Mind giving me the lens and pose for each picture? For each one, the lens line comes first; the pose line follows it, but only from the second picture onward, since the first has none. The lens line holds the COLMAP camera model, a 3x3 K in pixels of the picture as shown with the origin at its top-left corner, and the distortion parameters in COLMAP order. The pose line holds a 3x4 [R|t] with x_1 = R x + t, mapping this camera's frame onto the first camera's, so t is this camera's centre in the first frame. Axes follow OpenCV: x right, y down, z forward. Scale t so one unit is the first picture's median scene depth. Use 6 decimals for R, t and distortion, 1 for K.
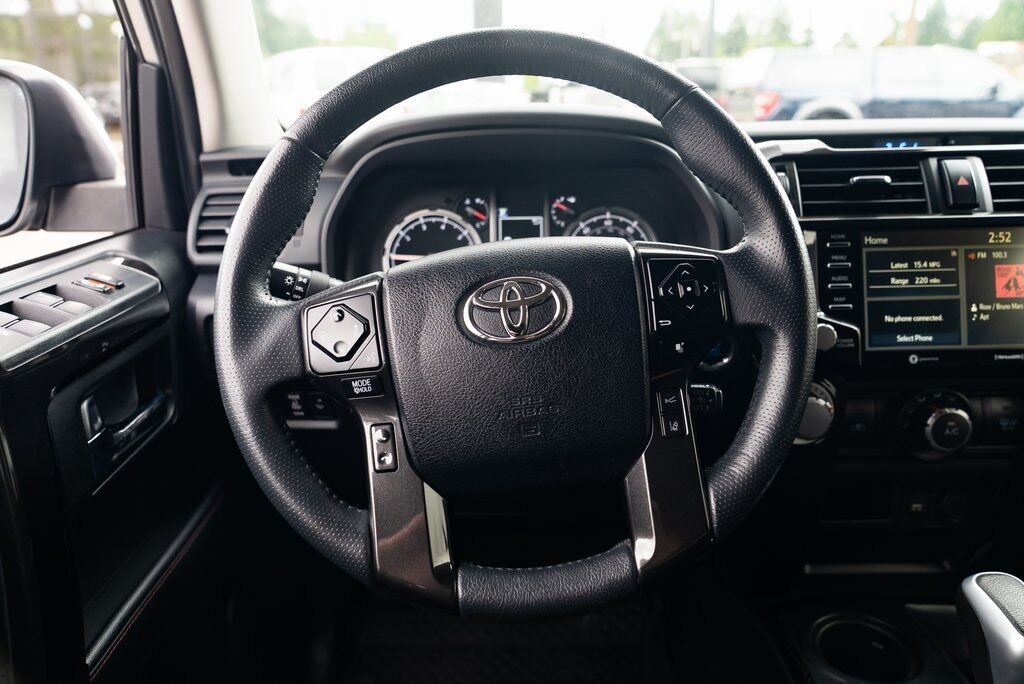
lens RADIAL K [[702.4, 0, 516.6], [0, 702.4, 342.8], [0, 0, 1]] dist [-0.037982, 0.022199]
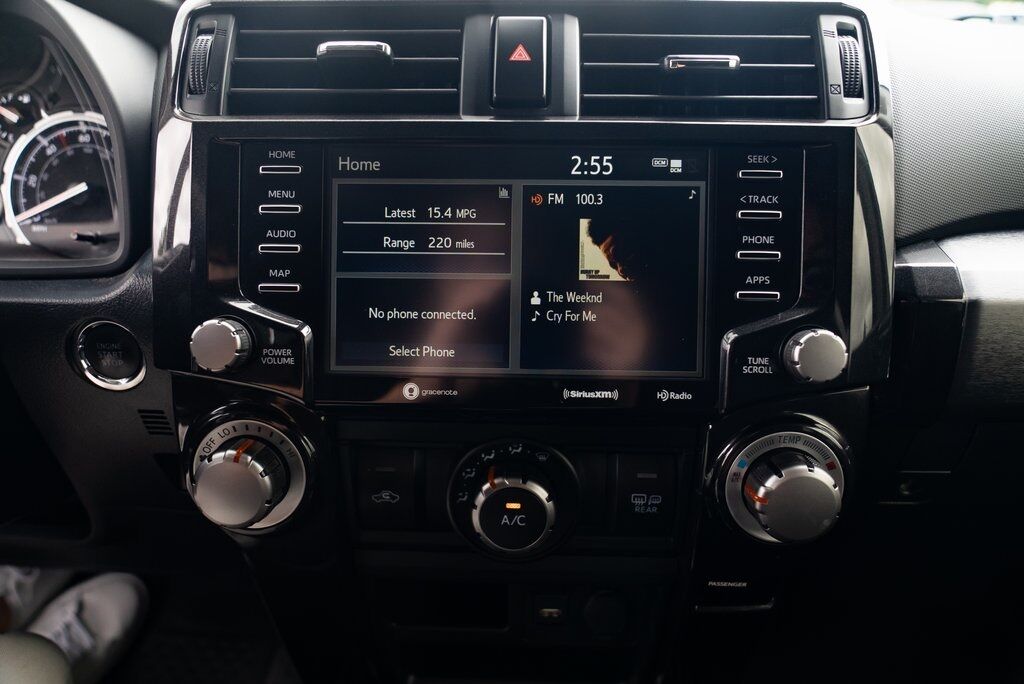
lens RADIAL K [[696.4, 0, 515.7], [0, 696.4, 337.3], [0, 0, 1]] dist [-0.032072, 0.013557]
pose [[0.999344, 0.036194, 0.000988, 0.642145], [-0.036201, 0.998282, 0.046069, -0.044497], [0.000681, -0.046074, 0.998938, 0.467619]]
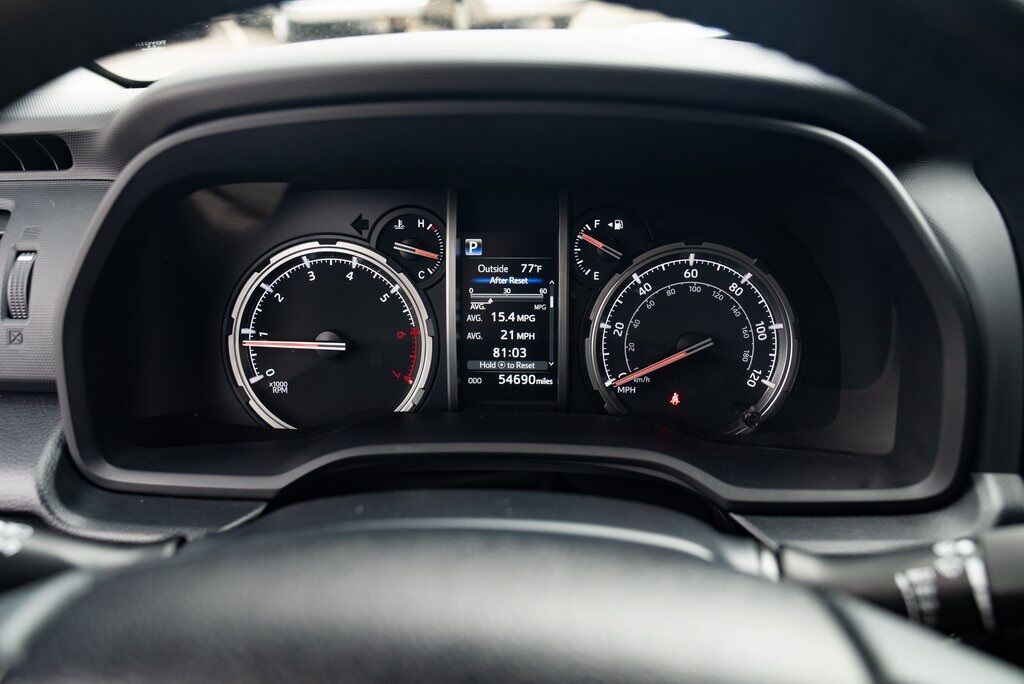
lens RADIAL K [[835.4, 0, 507.8], [0, 835.4, 335.7], [0, 0, 1]] dist [-0.006527, -0.003725]
pose [[0.999621, 0.015805, -0.022528, 0.022872], [-0.013750, 0.995969, 0.088643, -0.219296], [0.023839, -0.088300, 0.995809, 0.522162]]
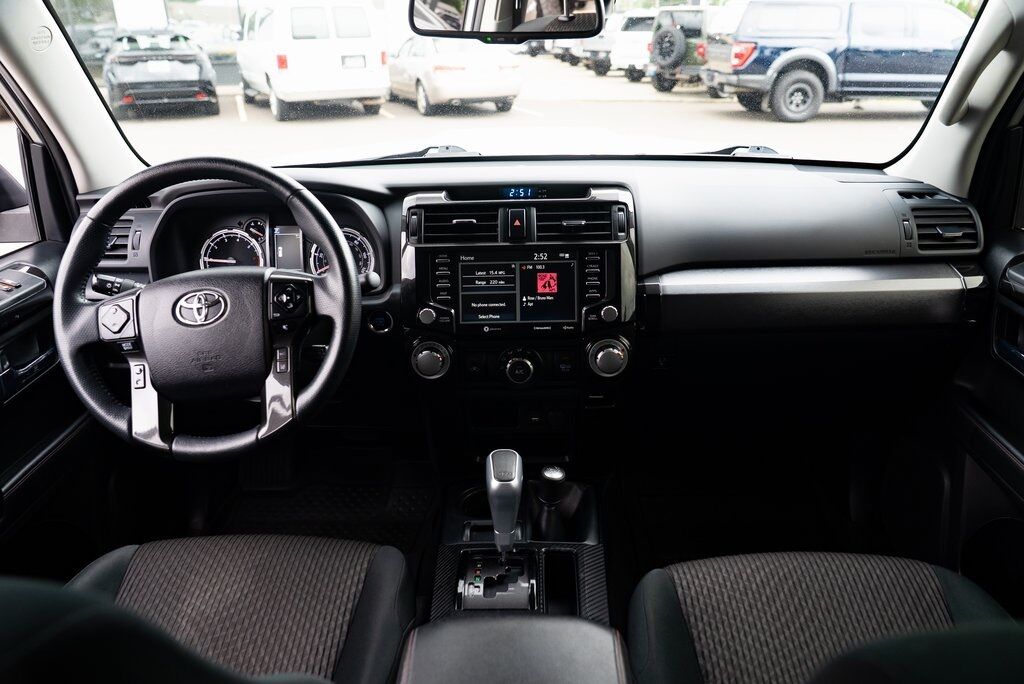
lens RADIAL K [[702.4, 0, 519.6], [0, 702.4, 343.0], [0, 0, 1]] dist [-0.037982, 0.022199]
pose [[0.999973, 0.003879, 0.006261, 0.635135], [-0.004365, 0.996822, 0.079538, -0.078397], [-0.005933, -0.079563, 0.996812, -0.703665]]
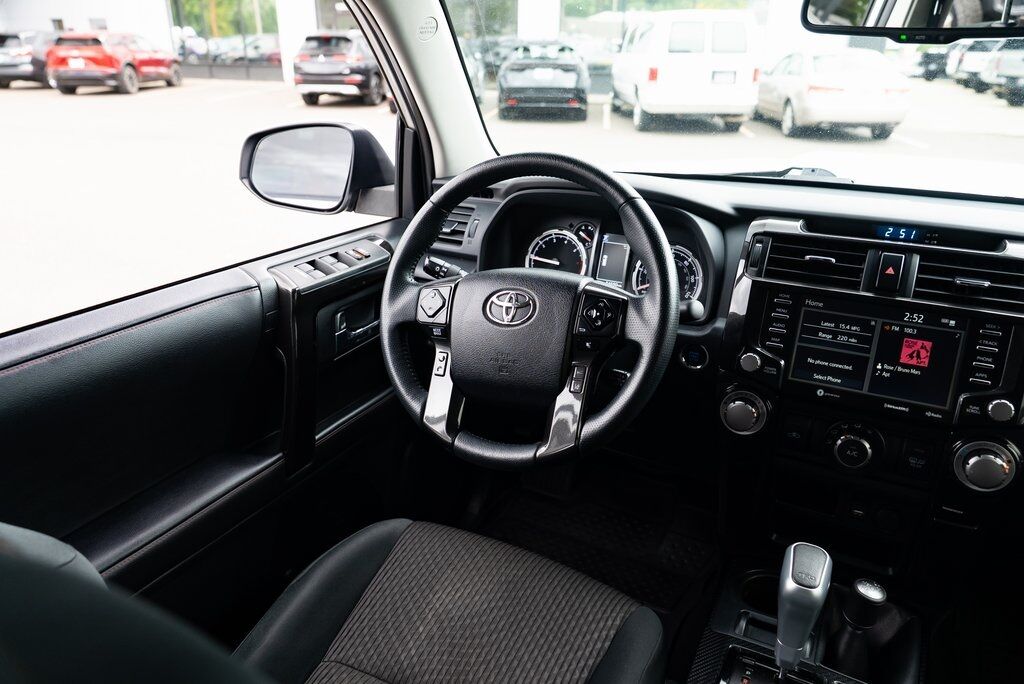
lens RADIAL K [[702.4, 0, 513.3], [0, 702.4, 342.1], [0, 0, 1]] dist [-0.037982, 0.022199]
pose [[0.882769, 0.200700, -0.424781, 0.595039], [-0.174840, 0.979559, 0.099473, -0.105087], [0.436062, -0.013543, 0.899815, -0.508919]]
